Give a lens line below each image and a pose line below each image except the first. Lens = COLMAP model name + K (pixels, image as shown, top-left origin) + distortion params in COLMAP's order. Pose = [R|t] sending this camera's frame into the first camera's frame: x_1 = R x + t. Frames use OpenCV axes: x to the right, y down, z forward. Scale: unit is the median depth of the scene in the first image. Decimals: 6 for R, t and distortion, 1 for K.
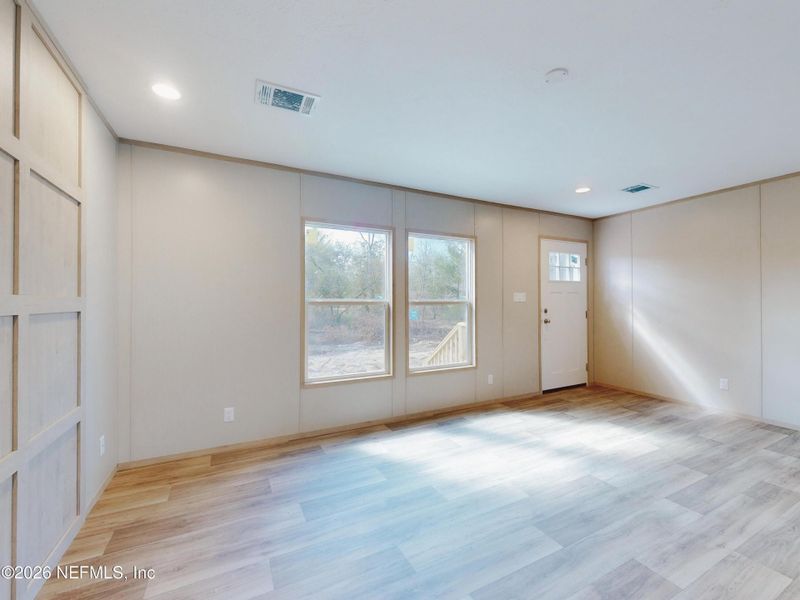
lens RADIAL K [[339.1, 0, 403.7], [0, 339.1, 294.9], [0, 0, 1]] dist [-0.001163, 0.000417]
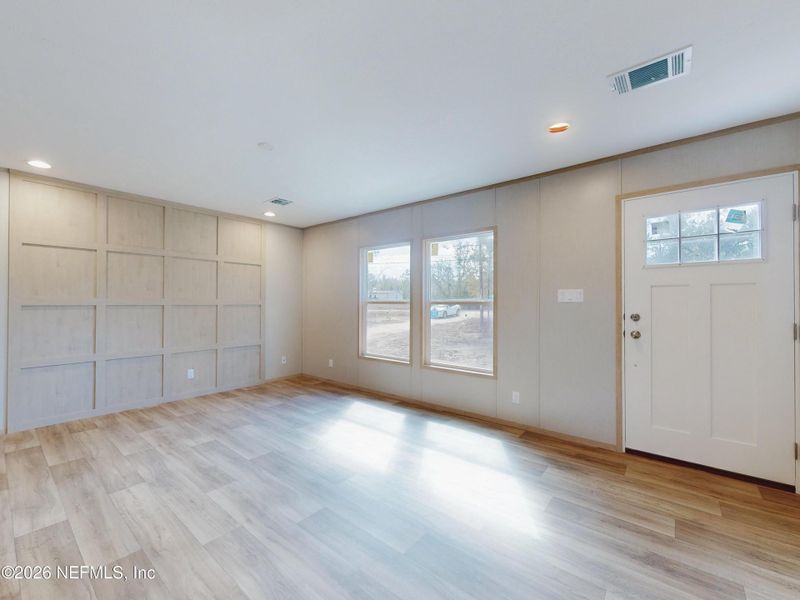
lens RADIAL K [[339.1, 0, 399.9], [0, 339.1, 302.9], [0, 0, 1]] dist [-0.001163, 0.000417]
pose [[0.395948, 0.008199, -0.918236, 1.034158], [0.019698, 0.999654, 0.017420, 0.001845], [0.918062, -0.024985, 0.395649, 0.493083]]
